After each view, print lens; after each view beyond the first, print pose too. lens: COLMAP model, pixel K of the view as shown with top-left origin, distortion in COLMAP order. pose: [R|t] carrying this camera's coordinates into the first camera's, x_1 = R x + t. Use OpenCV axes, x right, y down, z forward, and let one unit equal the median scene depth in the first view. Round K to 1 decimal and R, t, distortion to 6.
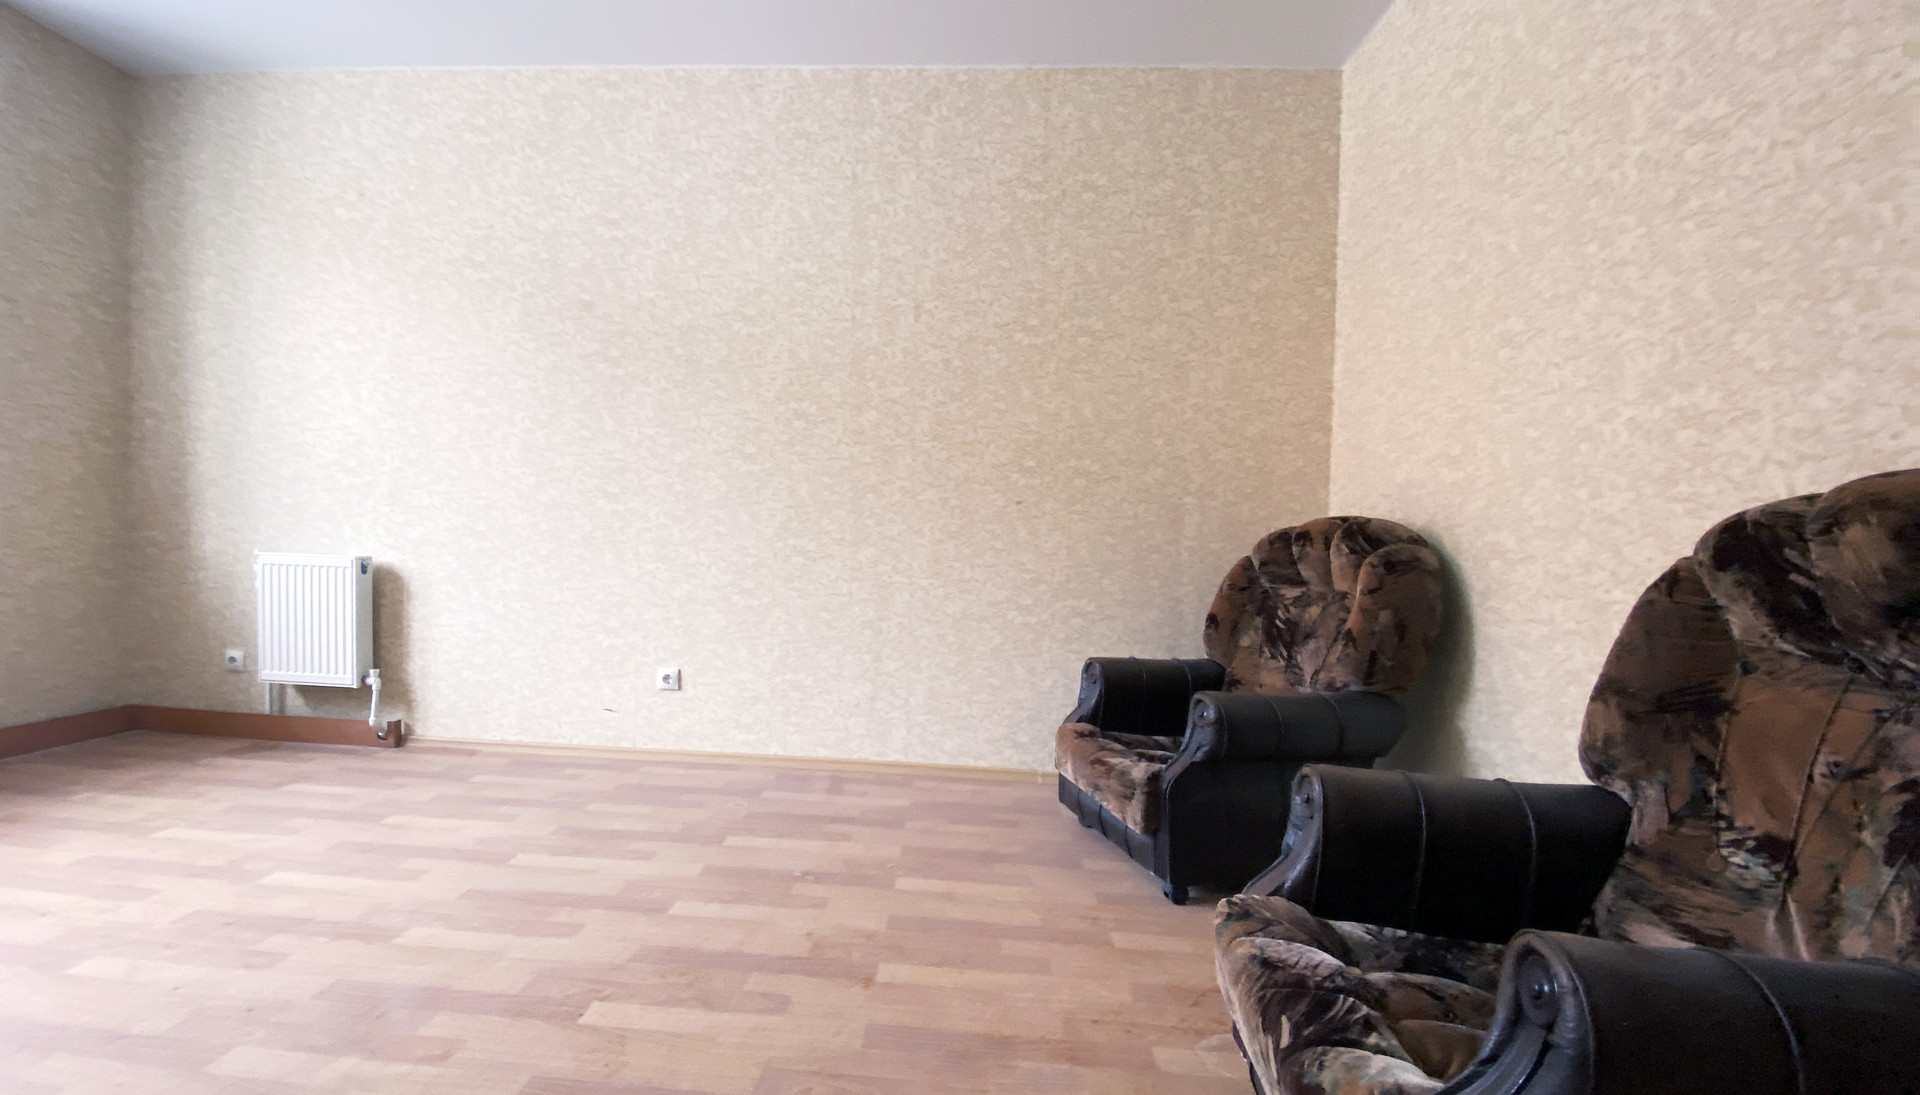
lens RADIAL K [[846.6, 0, 960.0], [0, 846.6, 547.5], [0, 0, 1]] dist [0.035530, -0.033102]
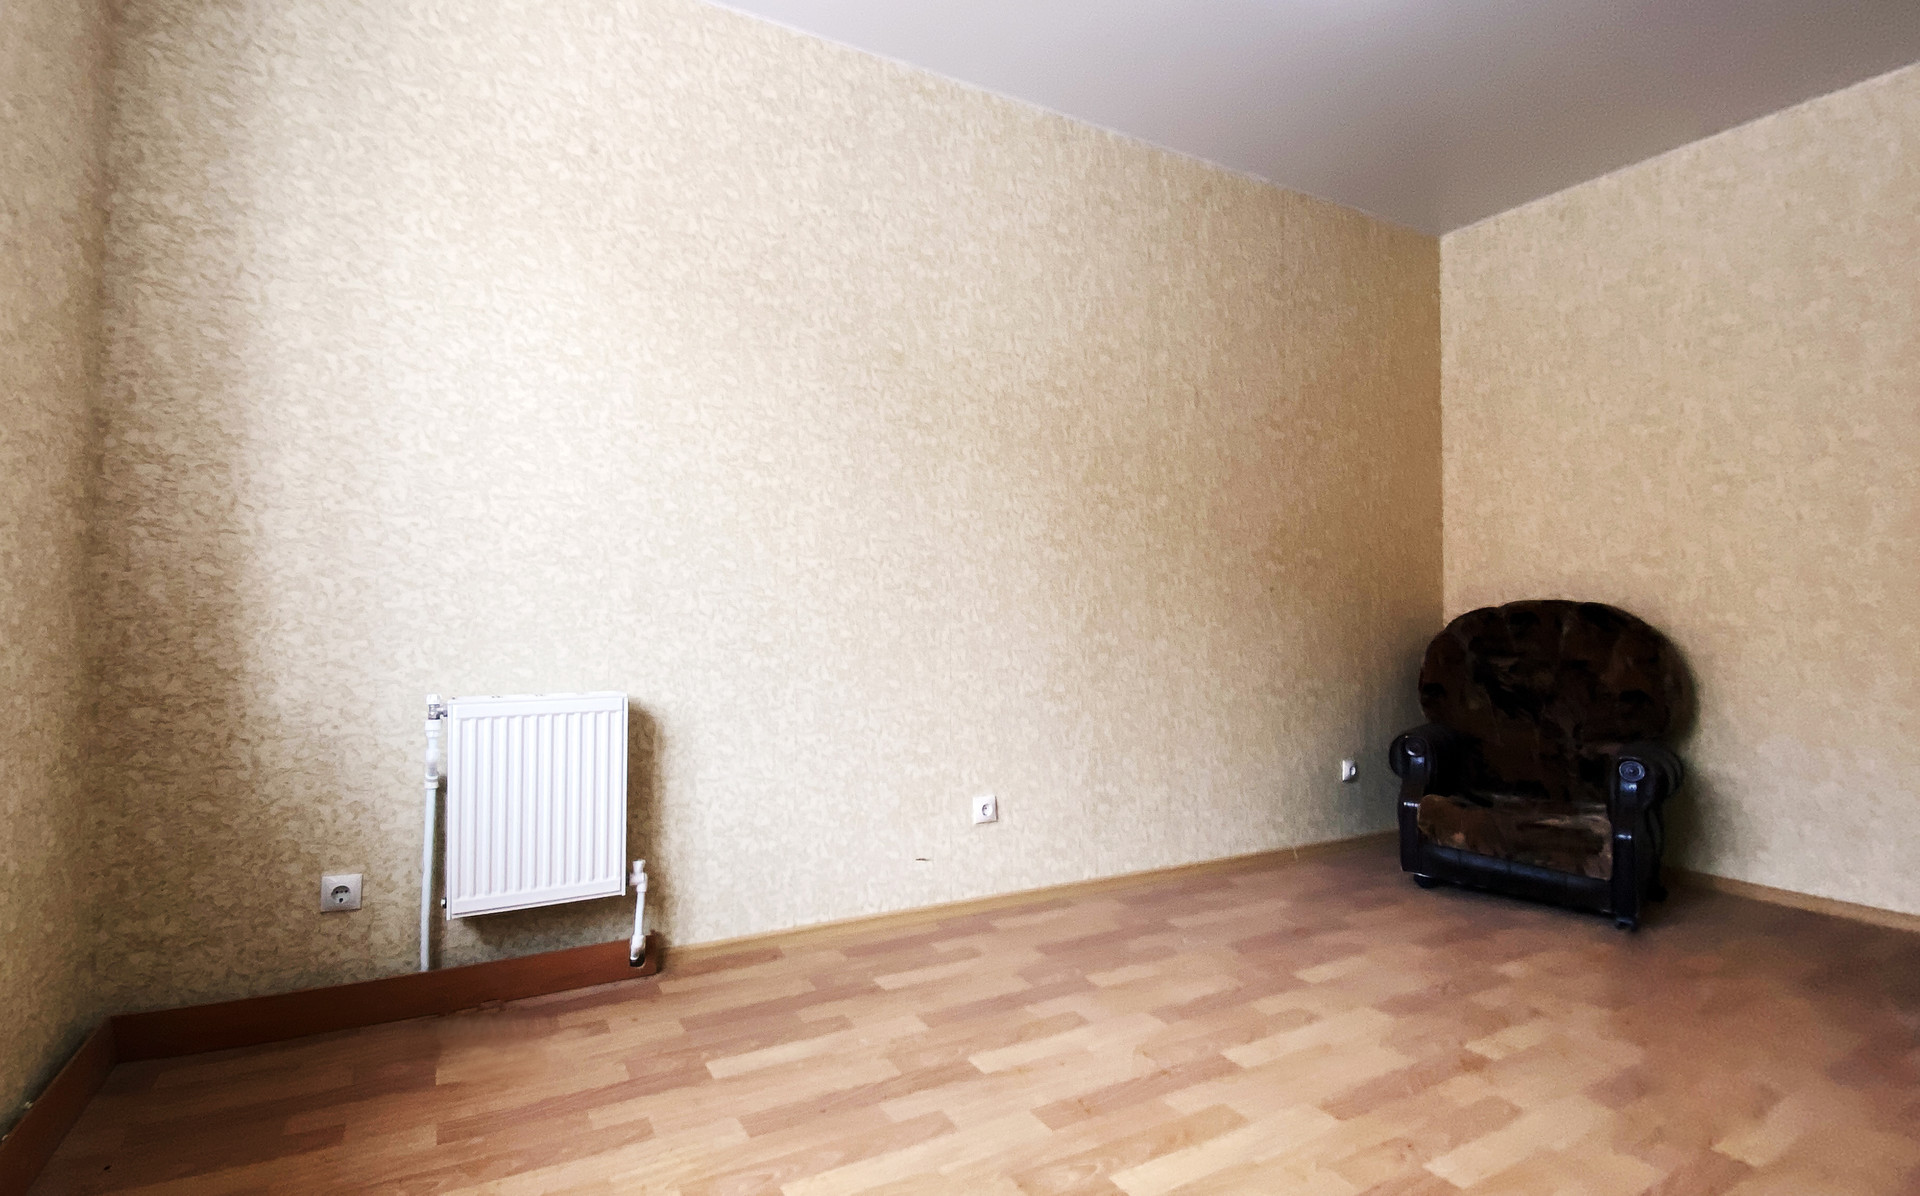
lens RADIAL K [[855.9, 0, 910.3], [0, 855.9, 573.9], [0, 0, 1]] dist [0.035490, -0.035377]
pose [[0.863875, -0.011833, 0.503567, -0.844922], [0.030510, 0.999118, -0.028863, -0.055417], [-0.502781, 0.040298, 0.863474, 0.309269]]
